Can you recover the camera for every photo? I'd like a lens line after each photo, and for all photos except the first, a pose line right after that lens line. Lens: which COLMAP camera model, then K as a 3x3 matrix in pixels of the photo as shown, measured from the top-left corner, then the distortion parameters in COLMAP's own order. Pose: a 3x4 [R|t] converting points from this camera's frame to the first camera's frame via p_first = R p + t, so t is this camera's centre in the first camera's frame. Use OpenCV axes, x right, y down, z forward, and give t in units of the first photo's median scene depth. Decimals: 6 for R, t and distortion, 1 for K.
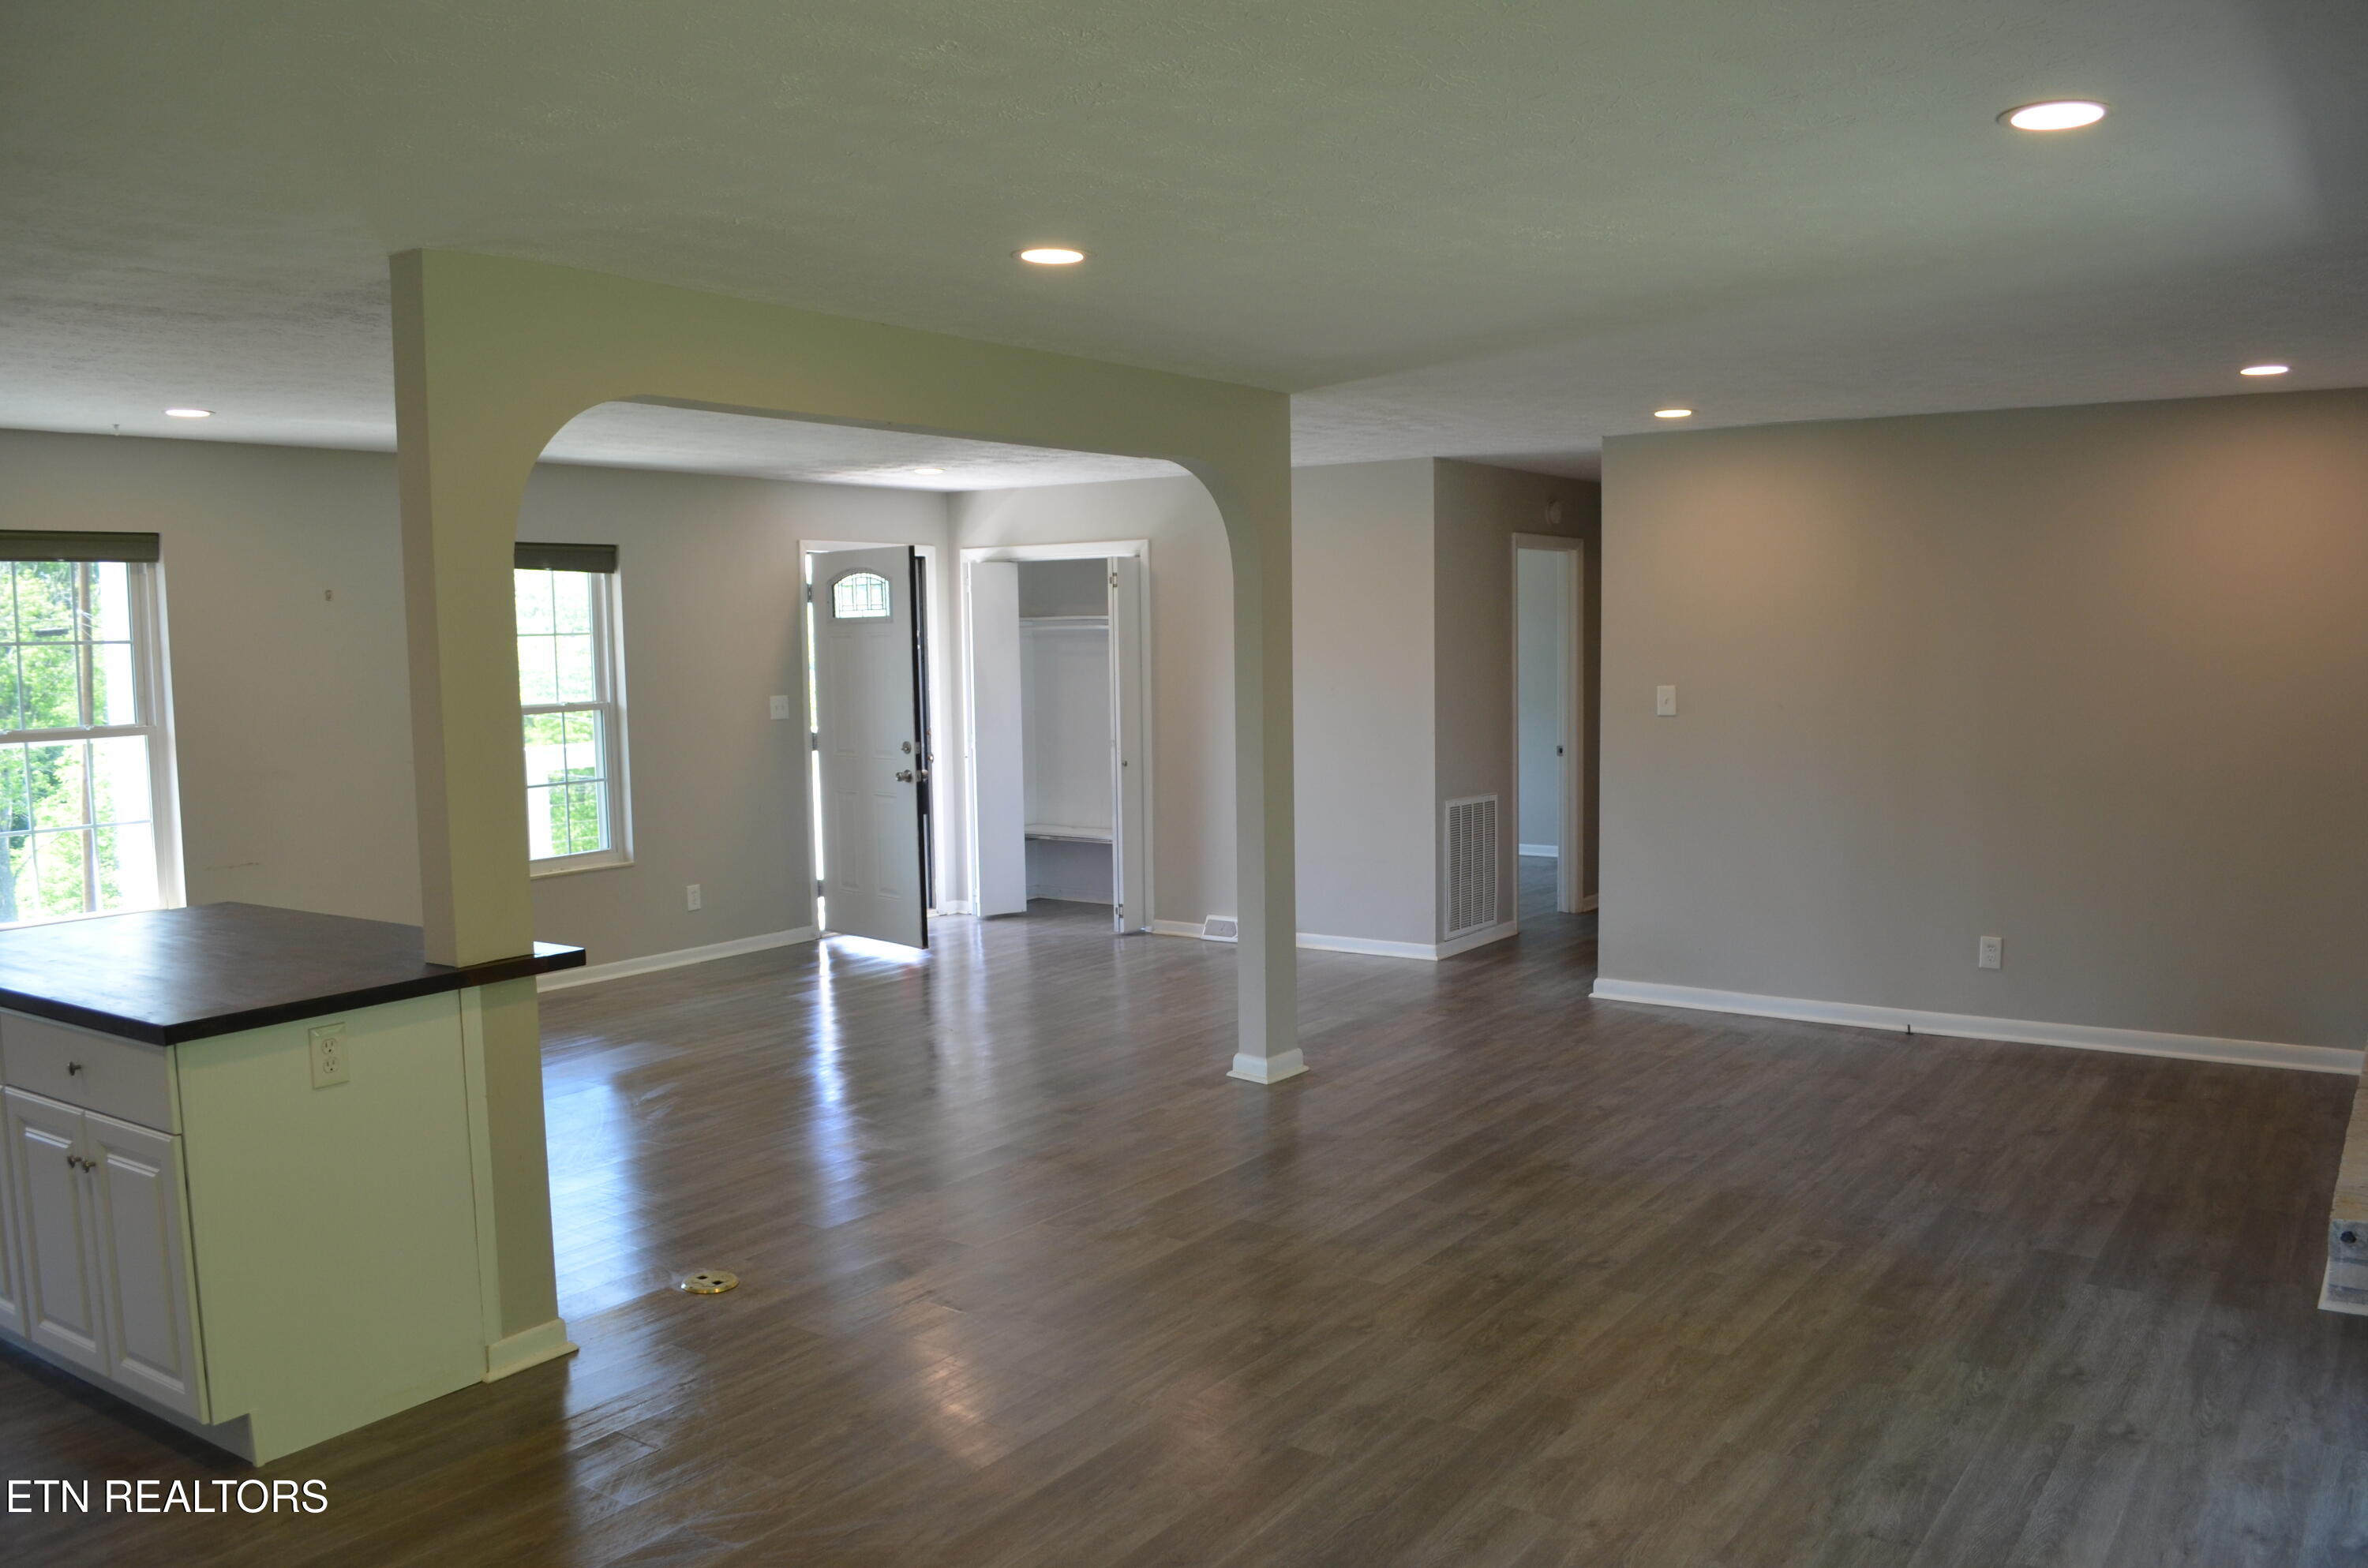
lens RADIAL K [[1854.9, 0, 1211.0], [0, 1854.9, 806.5], [0, 0, 1]] dist [-0.083585, 0.011185]
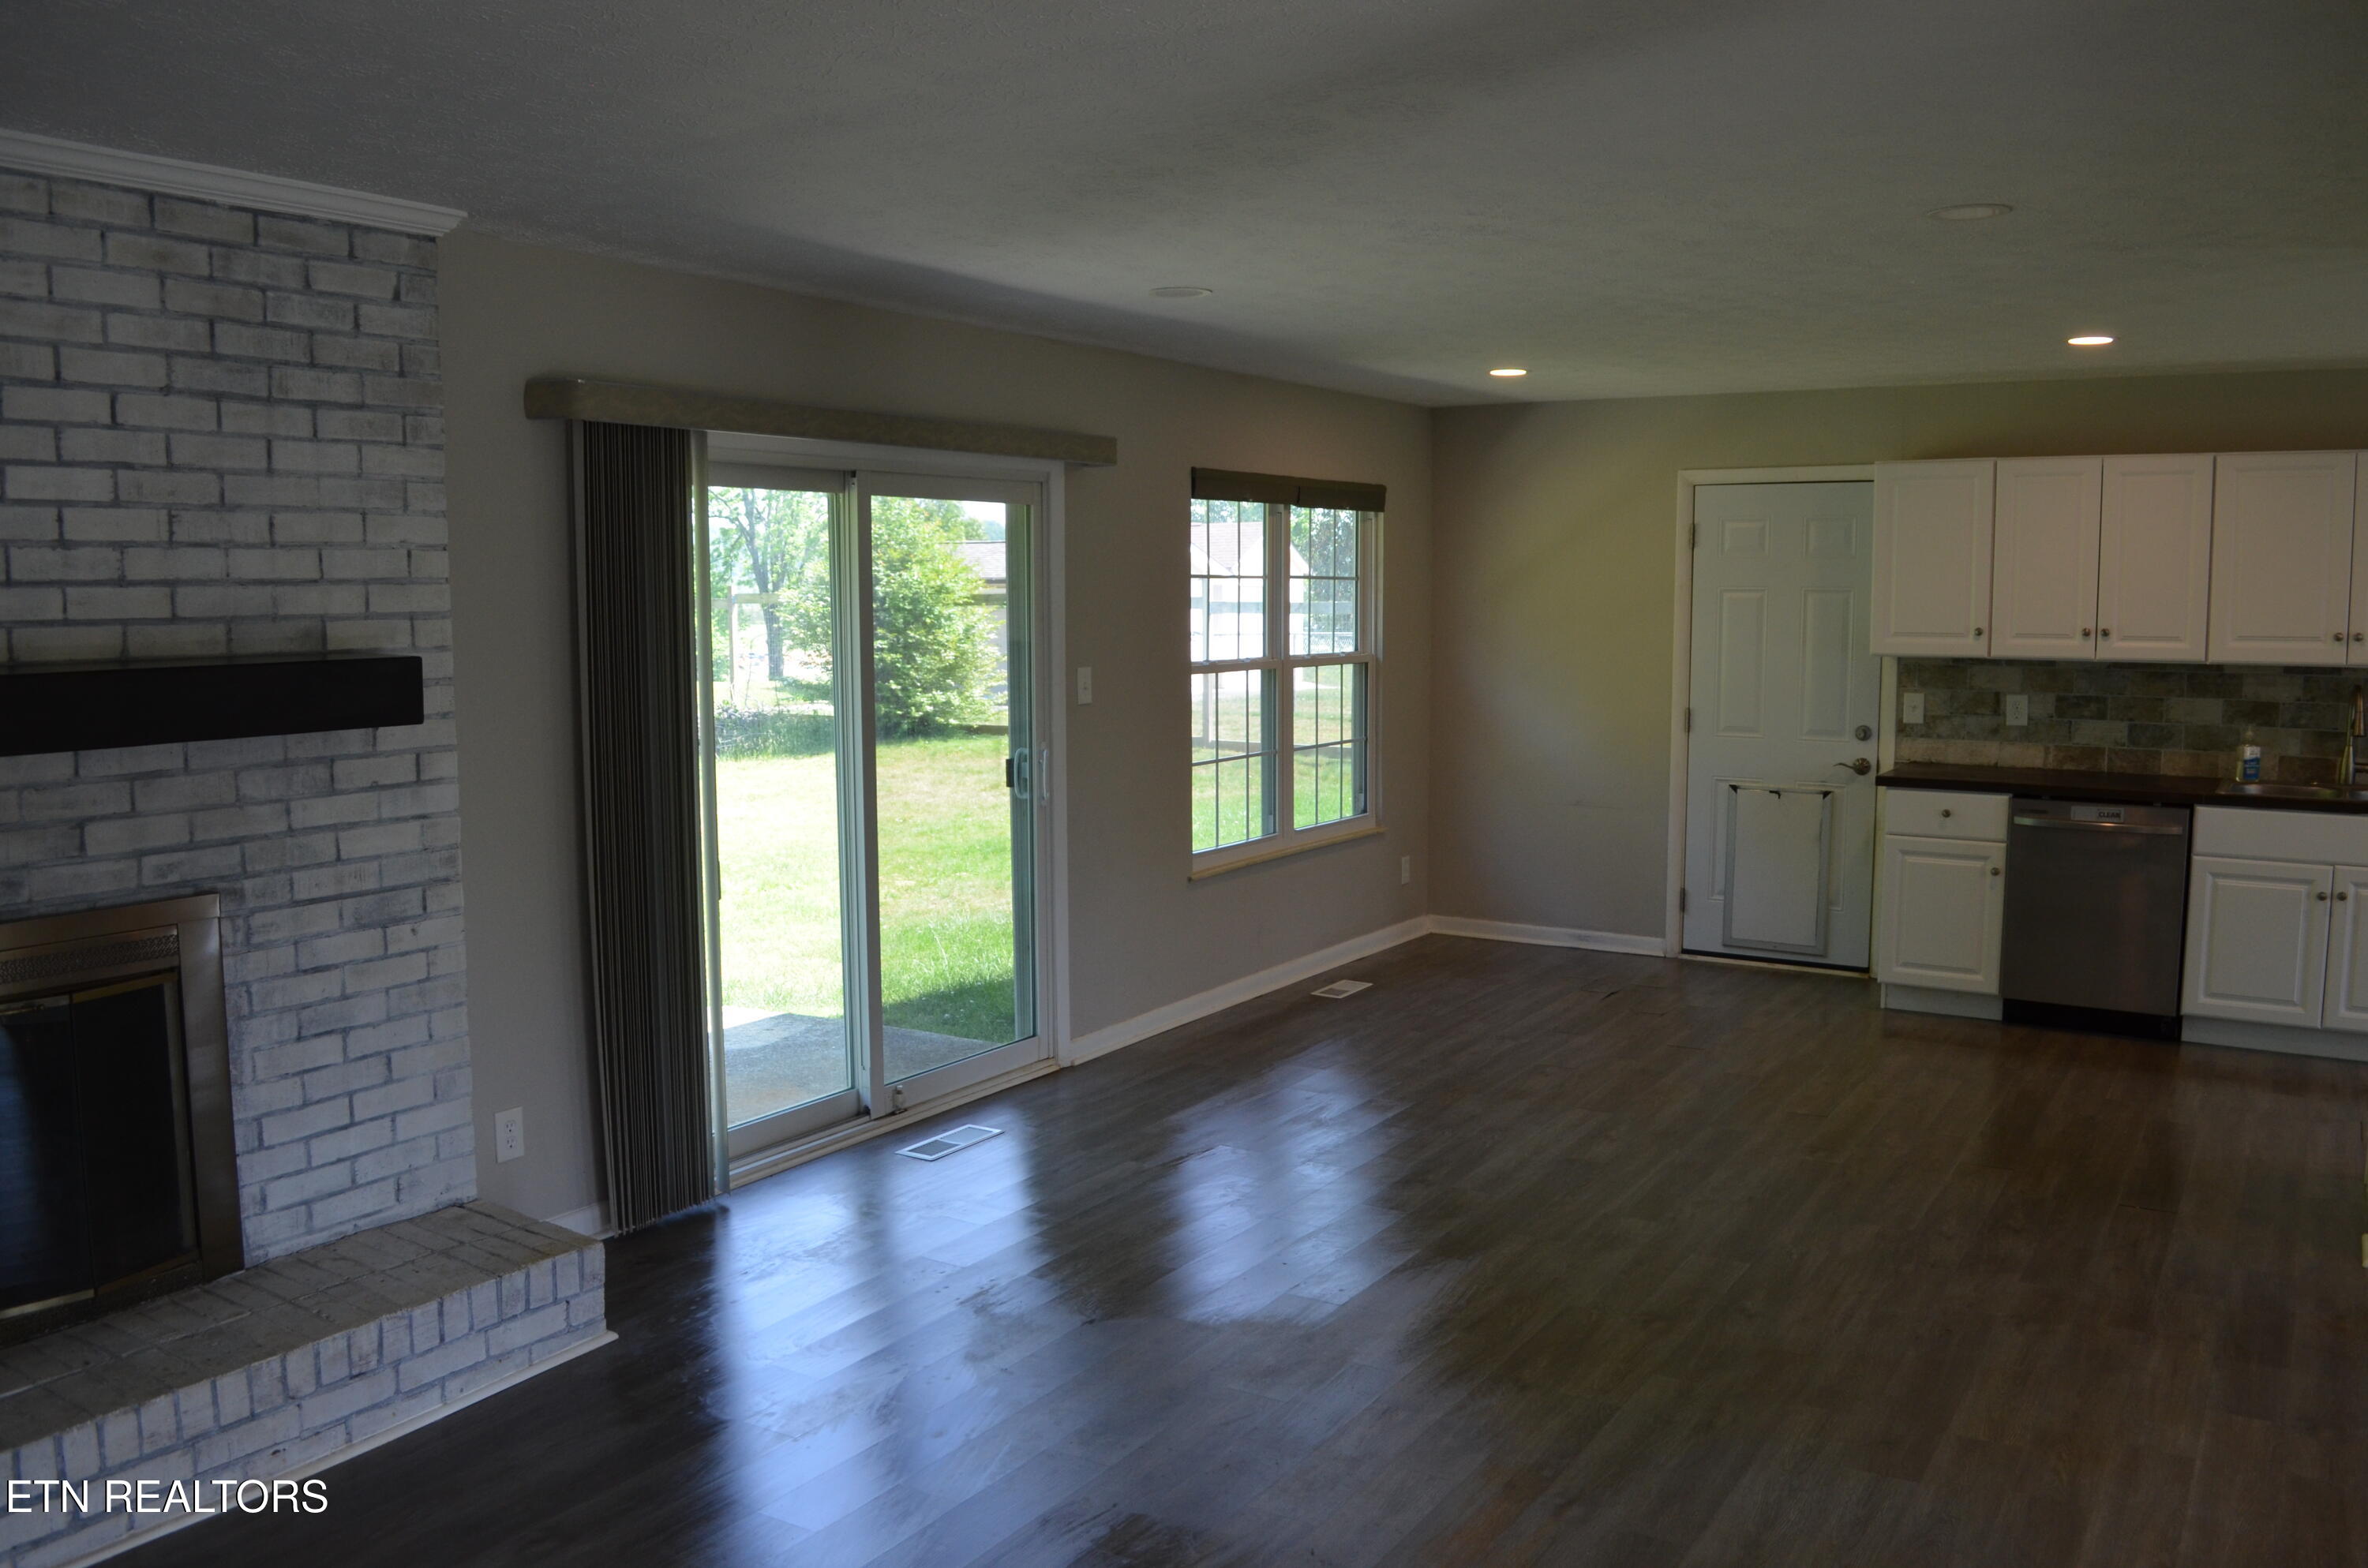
lens RADIAL K [[1854.9, 0, 1211.0], [0, 1854.9, 806.5], [0, 0, 1]] dist [-0.083585, 0.011185]
pose [[-0.998834, 0.018380, -0.044634, 0.326217], [0.008515, 0.977258, 0.211883, -0.171211], [0.047513, 0.211256, -0.976275, 1.742495]]
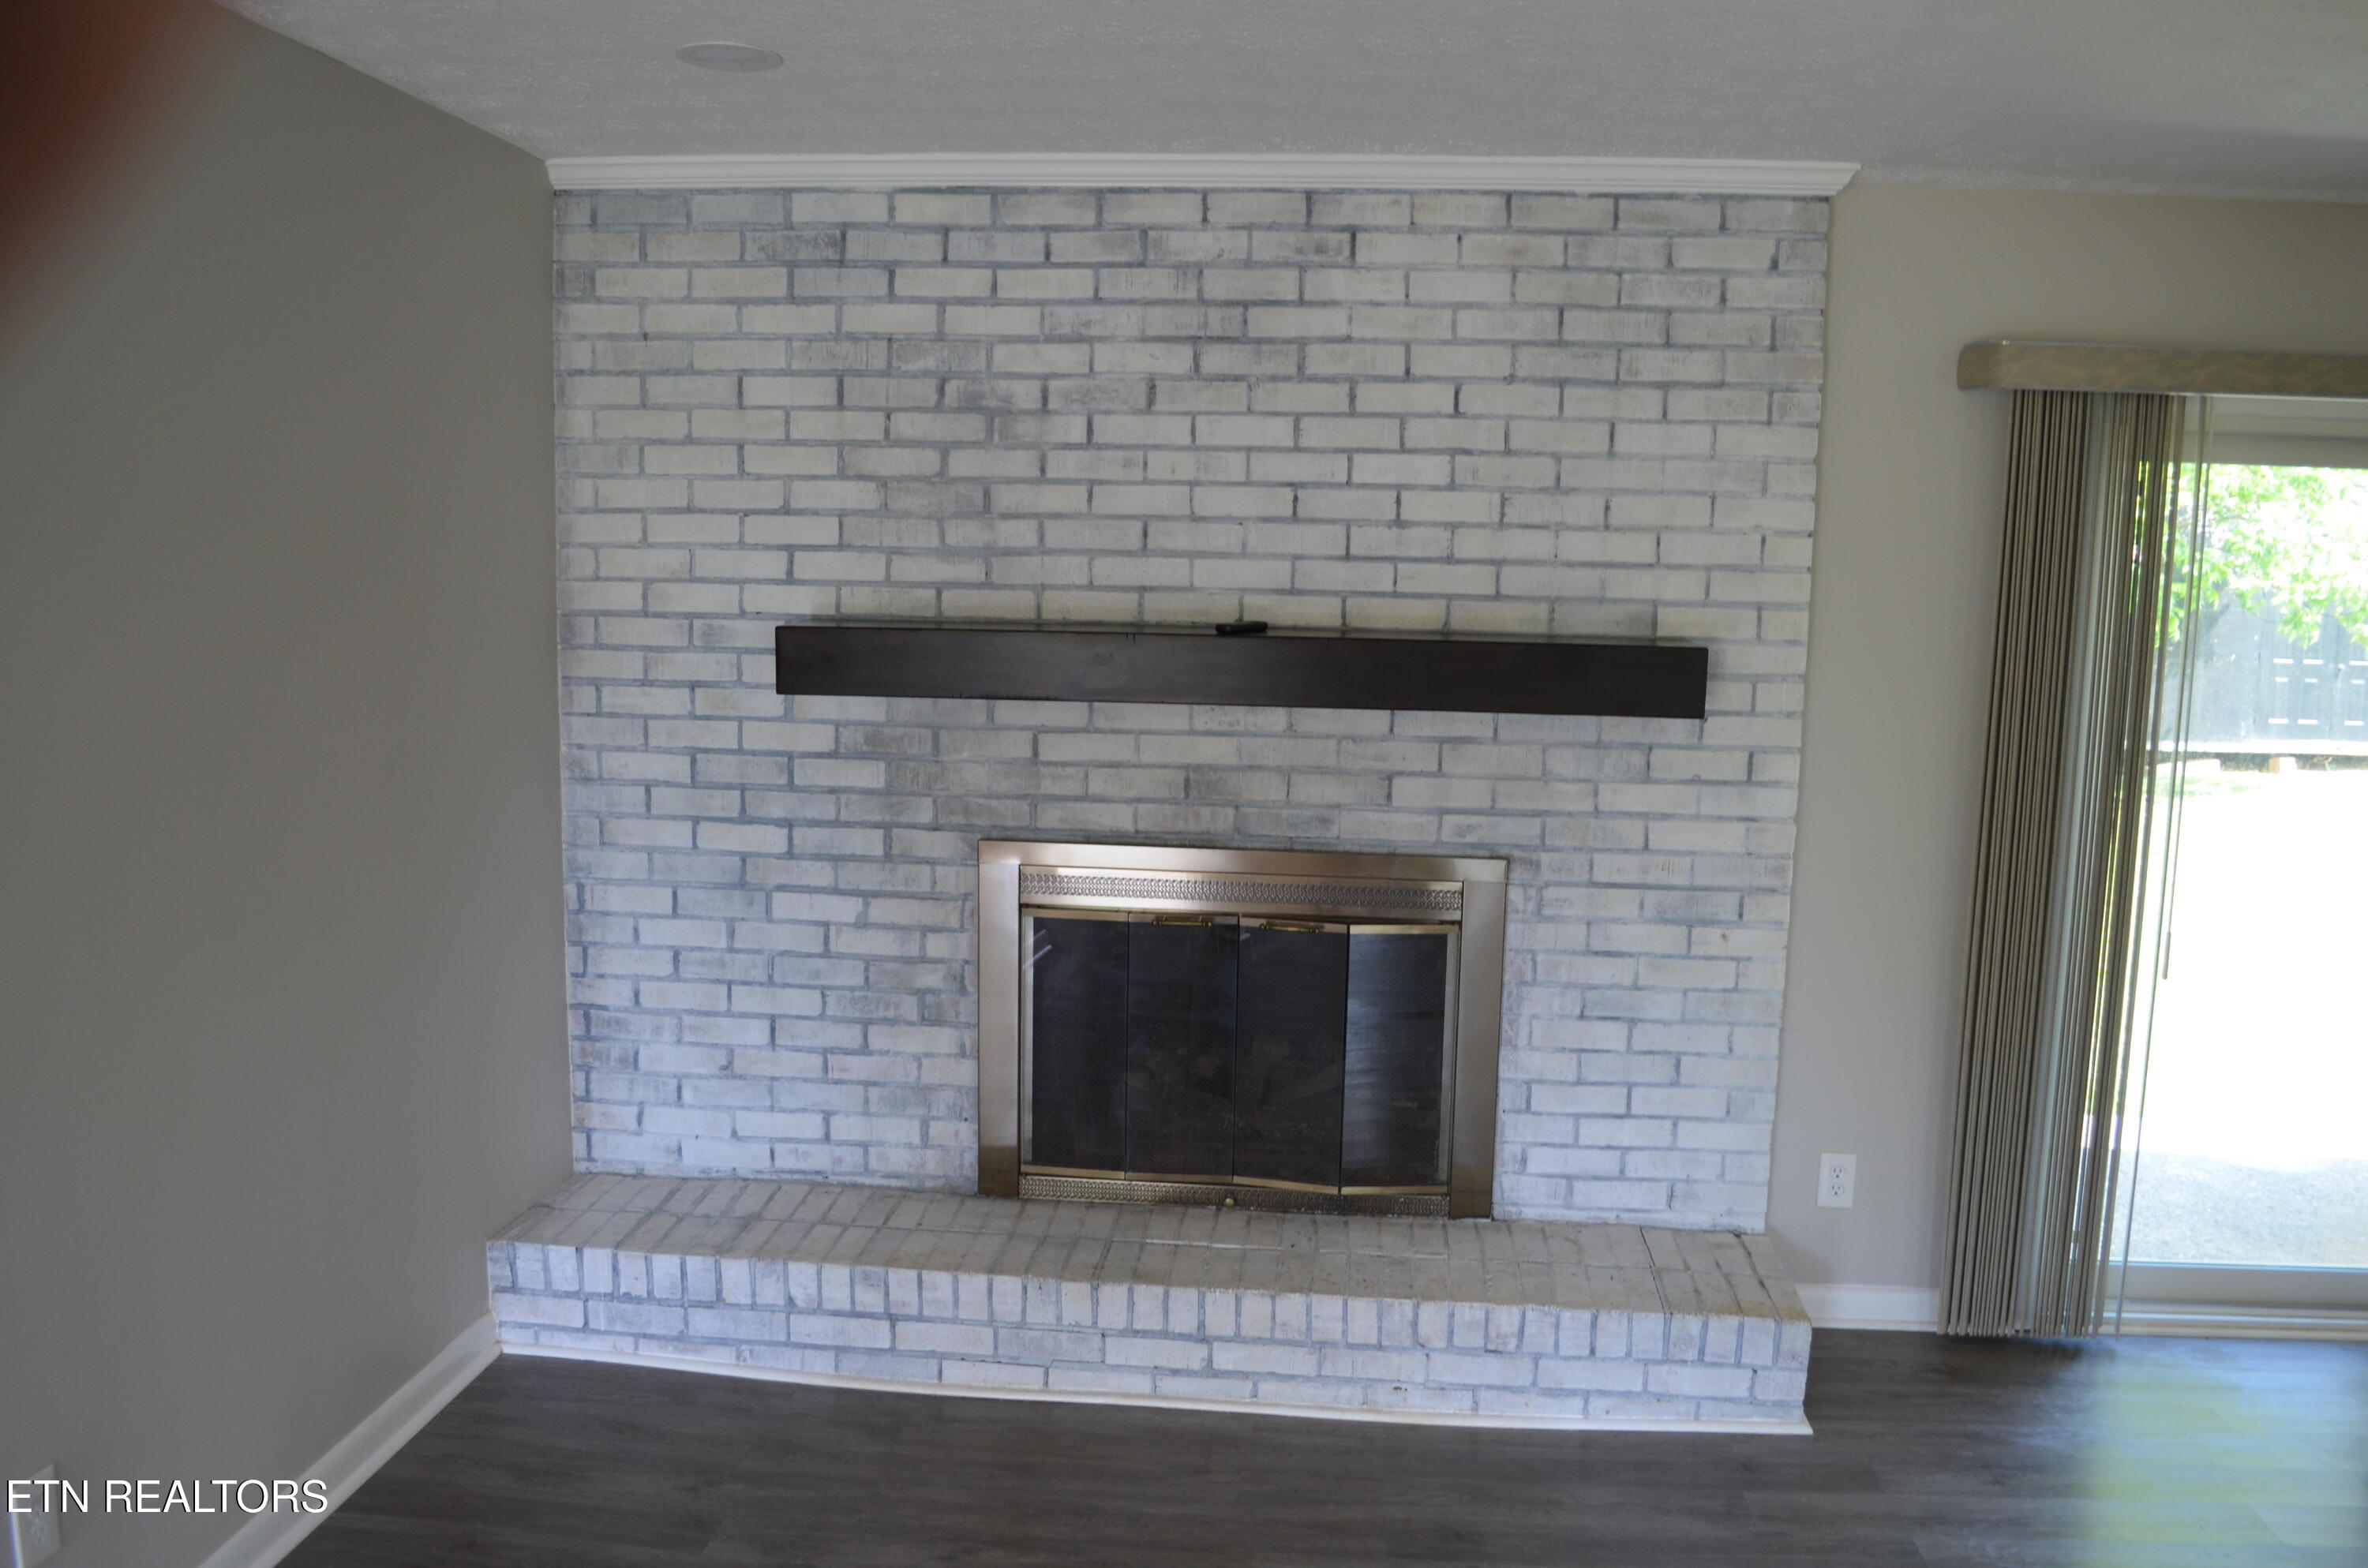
lens RADIAL K [[1854.9, 0, 1211.0], [0, 1854.9, 806.5], [0, 0, 1]] dist [-0.083585, 0.011185]
pose [[-0.495145, -0.113590, 0.861353, 0.069531], [0.066526, 0.983549, 0.167947, -0.145562], [-0.866260, 0.140460, -0.479443, 1.479217]]
